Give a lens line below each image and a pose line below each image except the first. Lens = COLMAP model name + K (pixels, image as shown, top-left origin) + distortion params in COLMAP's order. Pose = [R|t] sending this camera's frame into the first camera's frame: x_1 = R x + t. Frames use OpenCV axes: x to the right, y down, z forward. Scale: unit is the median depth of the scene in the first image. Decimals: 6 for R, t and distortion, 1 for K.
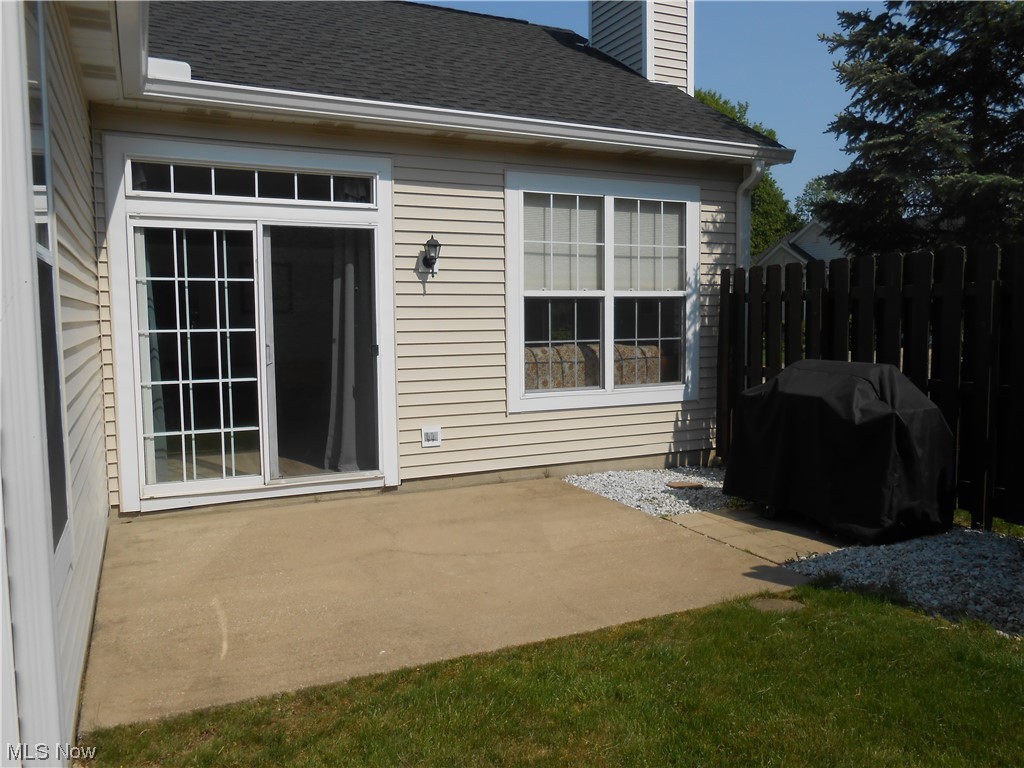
lens RADIAL K [[793.3, 0, 511.9], [0, 793.3, 382.6], [0, 0, 1]] dist [-0.047582, 0.053062]
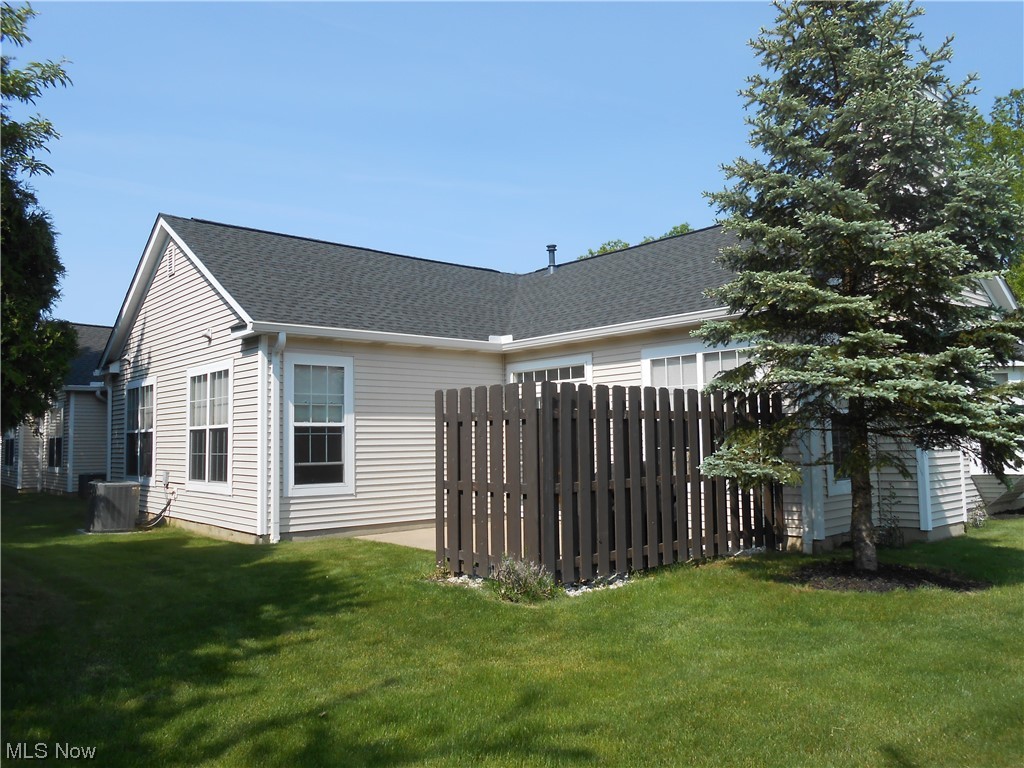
lens RADIAL K [[793.3, 0, 512.6], [0, 793.3, 385.0], [0, 0, 1]] dist [-0.047582, 0.053062]
pose [[0.273188, -0.075693, -0.958978, 1.607165], [-0.072008, 0.992493, -0.098852, 0.008716], [0.959262, 0.096060, 0.265687, 0.253739]]
